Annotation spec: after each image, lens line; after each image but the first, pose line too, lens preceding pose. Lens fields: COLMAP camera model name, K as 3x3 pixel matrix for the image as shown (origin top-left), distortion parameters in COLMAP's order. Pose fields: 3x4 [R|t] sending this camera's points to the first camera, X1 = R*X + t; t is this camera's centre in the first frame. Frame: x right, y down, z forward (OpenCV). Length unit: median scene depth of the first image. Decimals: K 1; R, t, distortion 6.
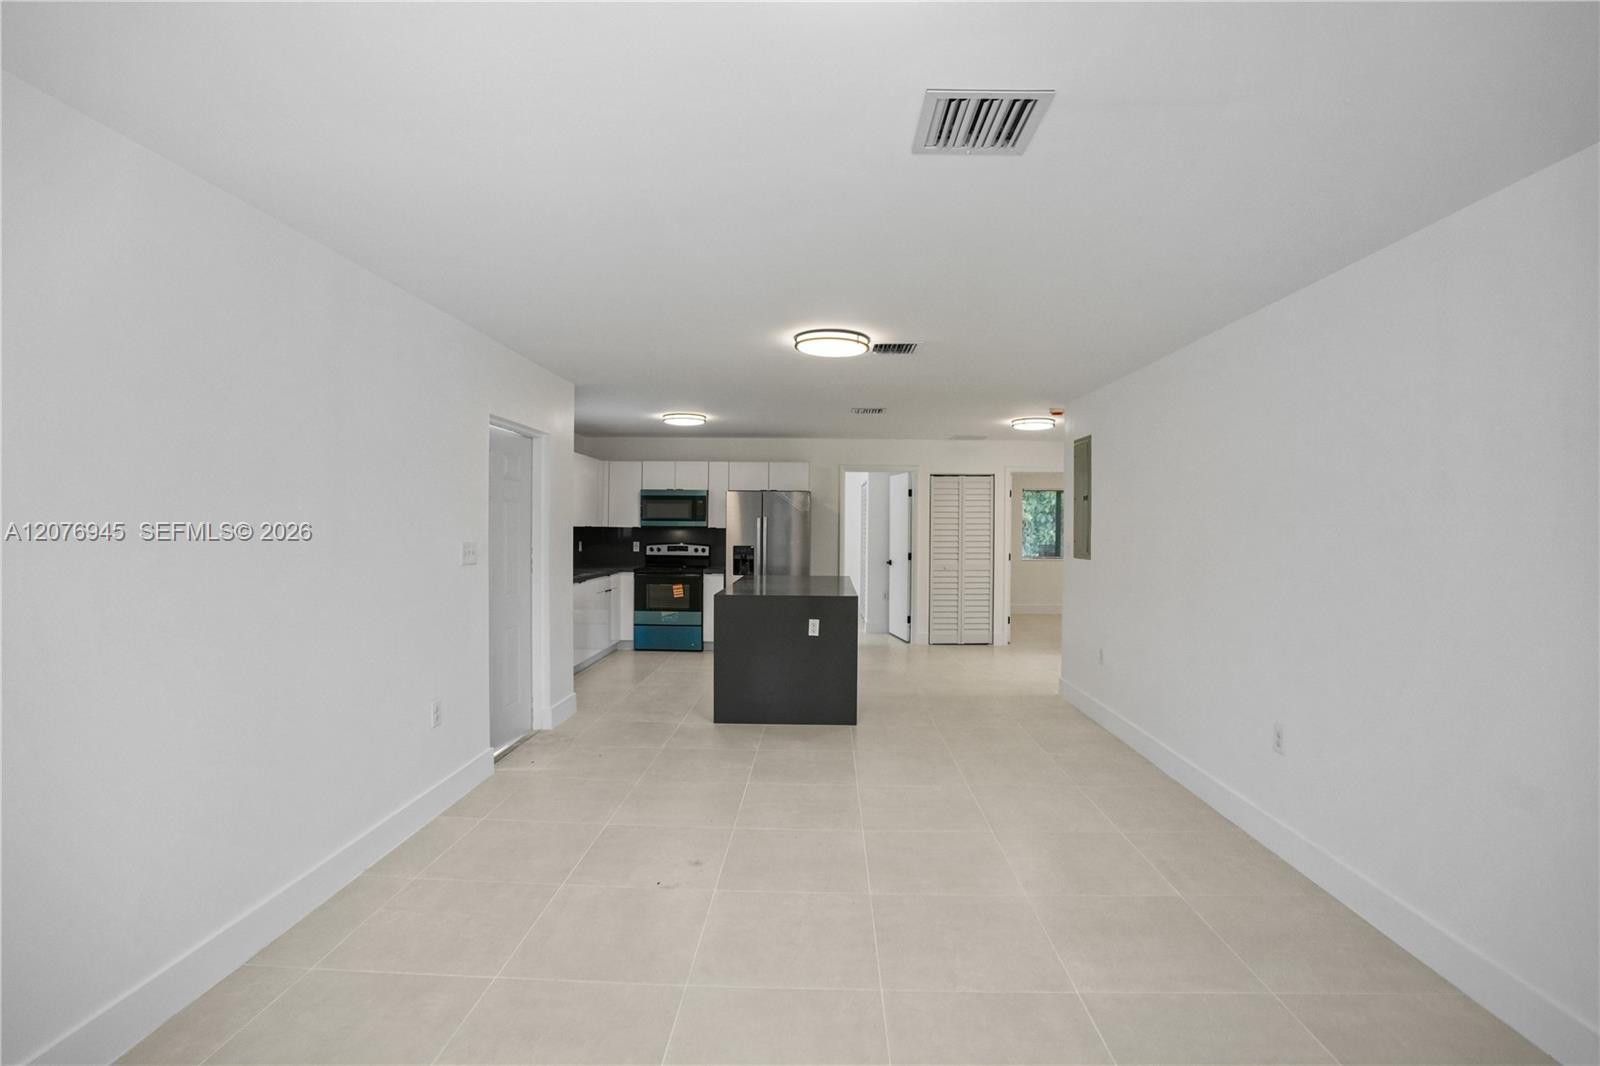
lens RADIAL K [[754.6, 0, 805.0], [0, 754.6, 543.6], [0, 0, 1]] dist [-0.000097, 0.000264]
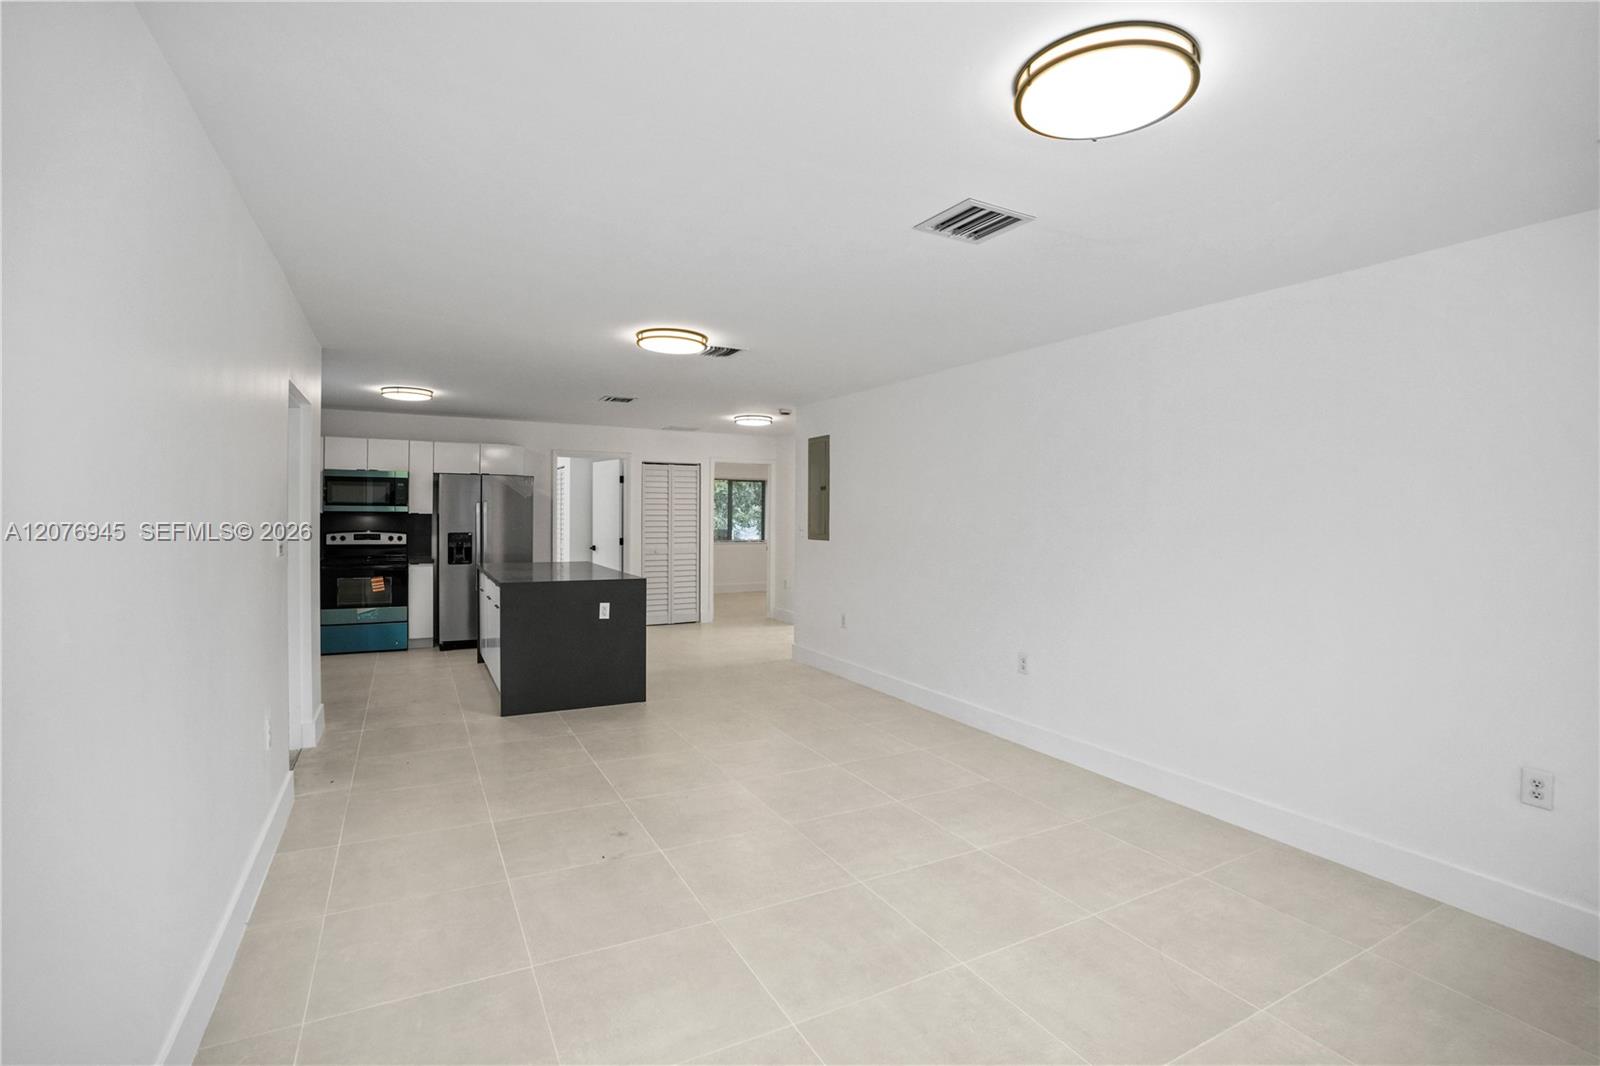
lens RADIAL K [[757.7, 0, 793.1], [0, 757.7, 529.3], [0, 0, 1]] dist [-0.000434, 0.000292]
pose [[0.880275, -0.008971, 0.474379, -0.157915], [0.009270, 0.999956, 0.001708, 0.000867], [-0.474373, 0.002894, 0.880319, -0.015833]]
